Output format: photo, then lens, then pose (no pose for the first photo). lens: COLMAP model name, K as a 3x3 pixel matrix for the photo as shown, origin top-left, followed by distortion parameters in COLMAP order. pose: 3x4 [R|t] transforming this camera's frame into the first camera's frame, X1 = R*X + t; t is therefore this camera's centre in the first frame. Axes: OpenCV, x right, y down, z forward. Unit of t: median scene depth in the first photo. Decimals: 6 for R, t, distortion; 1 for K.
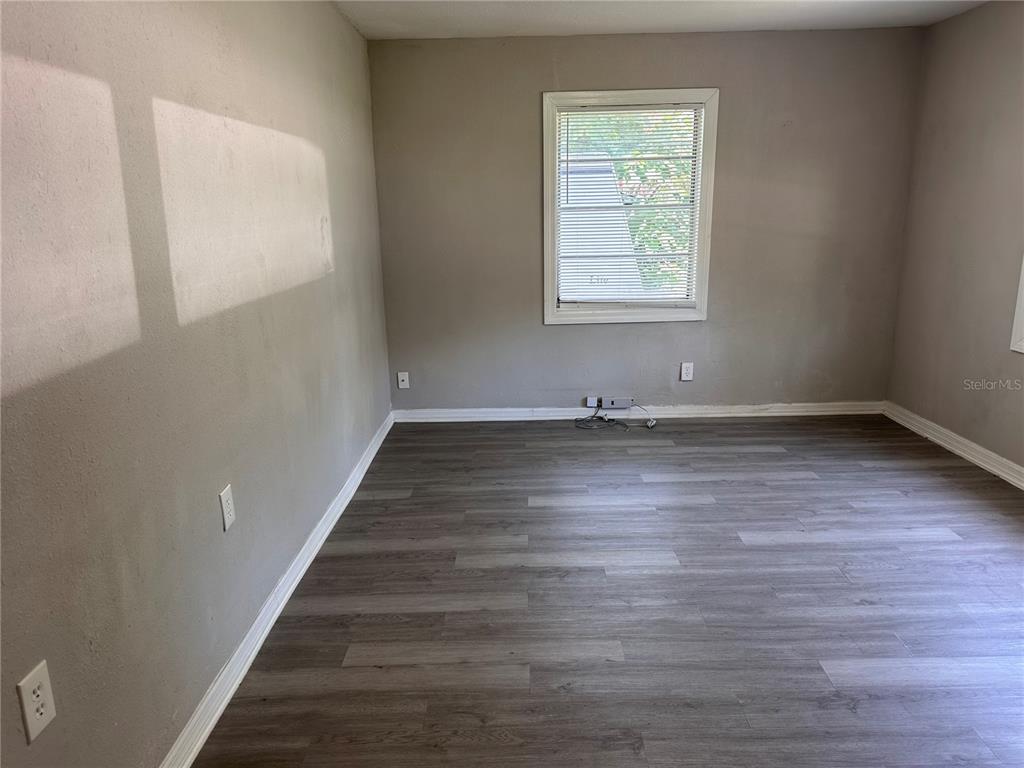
lens RADIAL K [[724.2, 0, 494.9], [0, 724.2, 391.3], [0, 0, 1]] dist [0.059683, -0.081726]
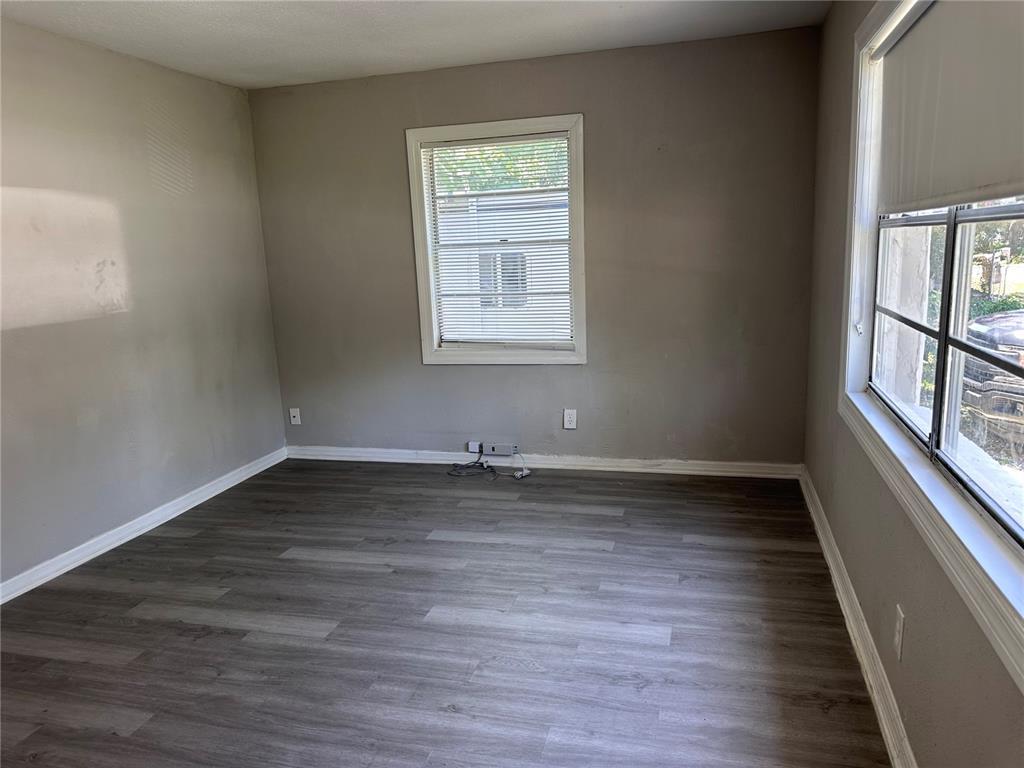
lens RADIAL K [[724.2, 0, 516.1], [0, 724.2, 386.5], [0, 0, 1]] dist [0.059683, -0.081726]
pose [[0.966079, 0.028270, -0.256696, 0.472428], [-0.039430, 0.998483, -0.038432, -0.033144], [0.255220, 0.047250, 0.965728, 0.109054]]
